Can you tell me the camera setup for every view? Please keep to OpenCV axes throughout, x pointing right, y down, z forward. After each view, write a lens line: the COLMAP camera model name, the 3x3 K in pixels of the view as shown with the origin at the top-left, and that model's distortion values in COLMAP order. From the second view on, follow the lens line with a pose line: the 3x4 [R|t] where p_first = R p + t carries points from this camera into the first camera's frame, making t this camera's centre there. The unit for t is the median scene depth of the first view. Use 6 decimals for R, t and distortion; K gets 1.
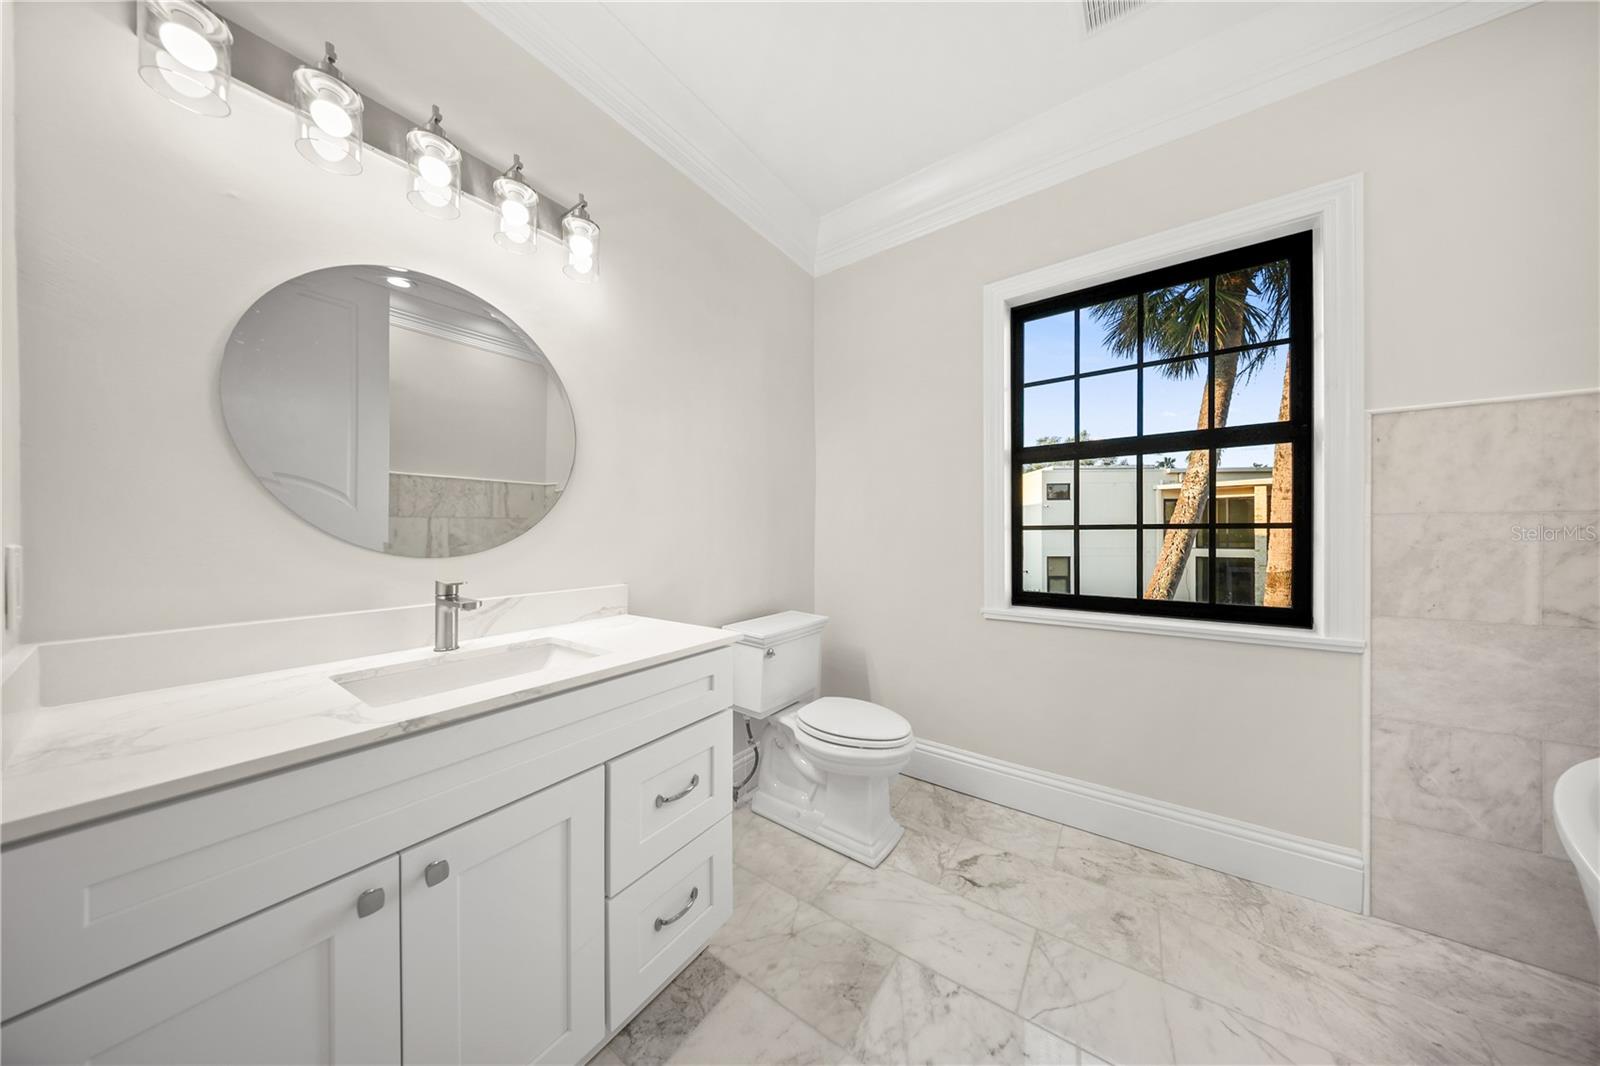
lens RADIAL K [[475.7, 0, 805.1], [0, 475.7, 533.6], [0, 0, 1]] dist [0.002474, -0.000046]
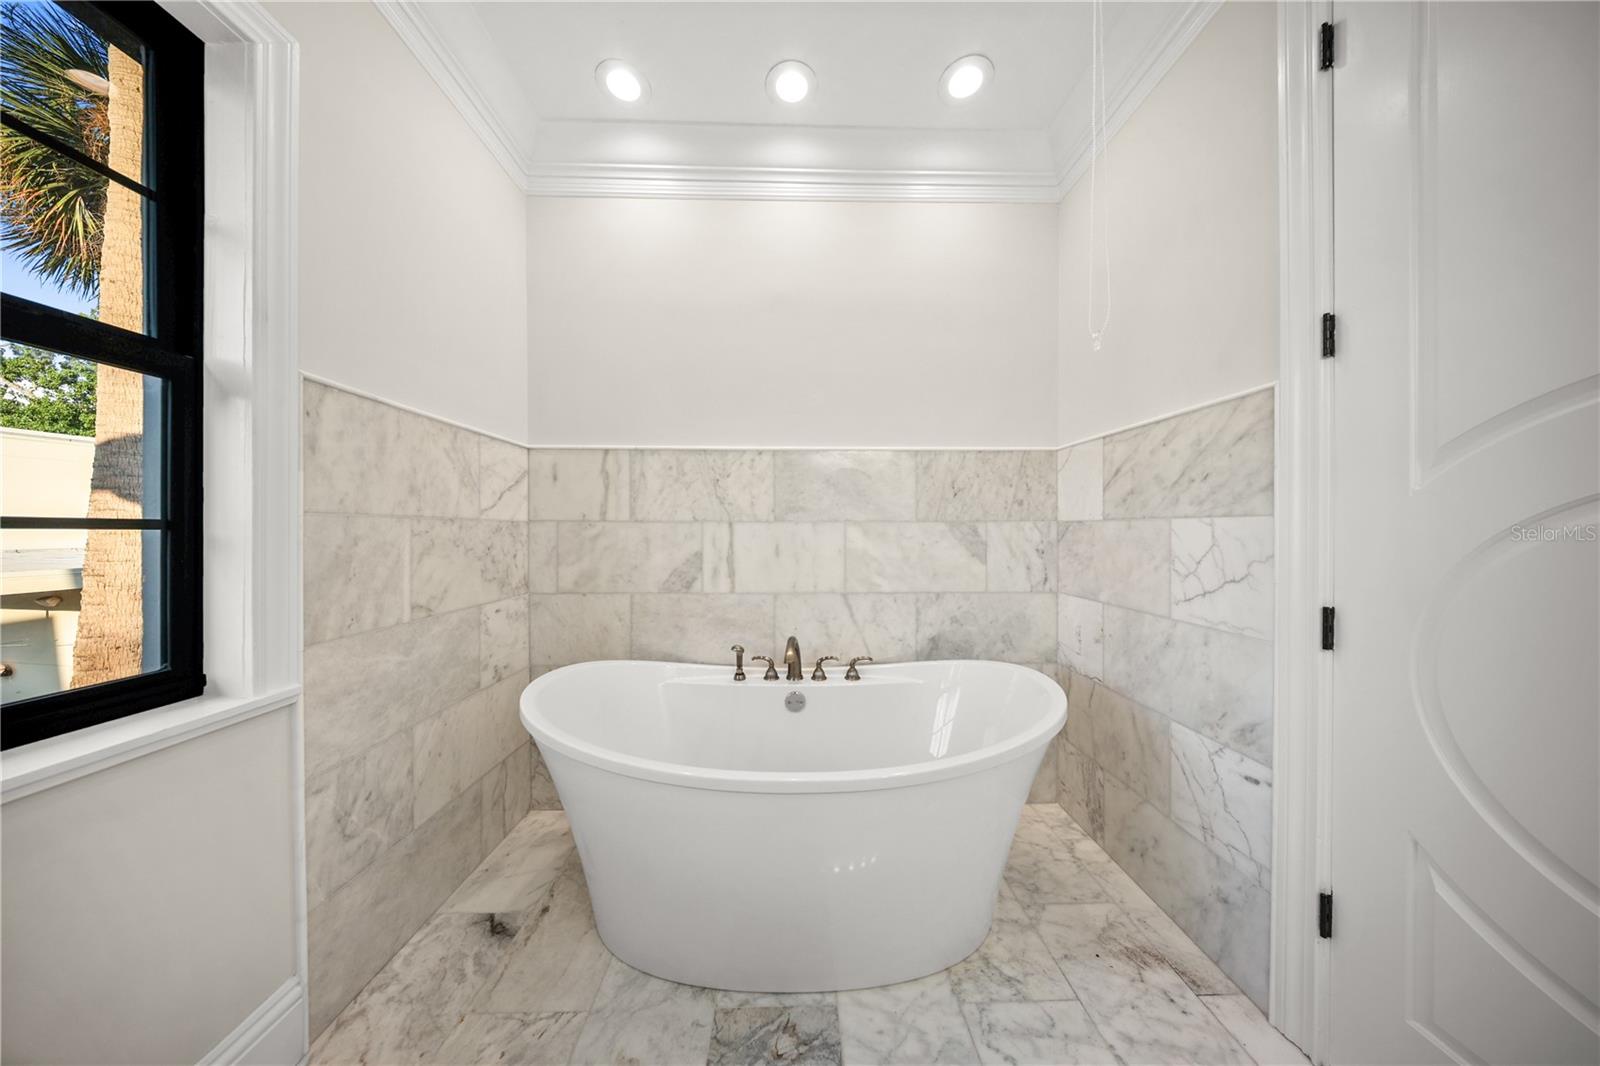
lens RADIAL K [[475.7, 0, 805.2], [0, 475.7, 538.2], [0, 0, 1]] dist [0.002474, -0.000046]
pose [[-0.584769, -0.007268, 0.811167, 0.130303], [0.004230, 0.999919, 0.012009, -0.004872], [-0.811189, 0.010454, -0.584691, 0.831048]]
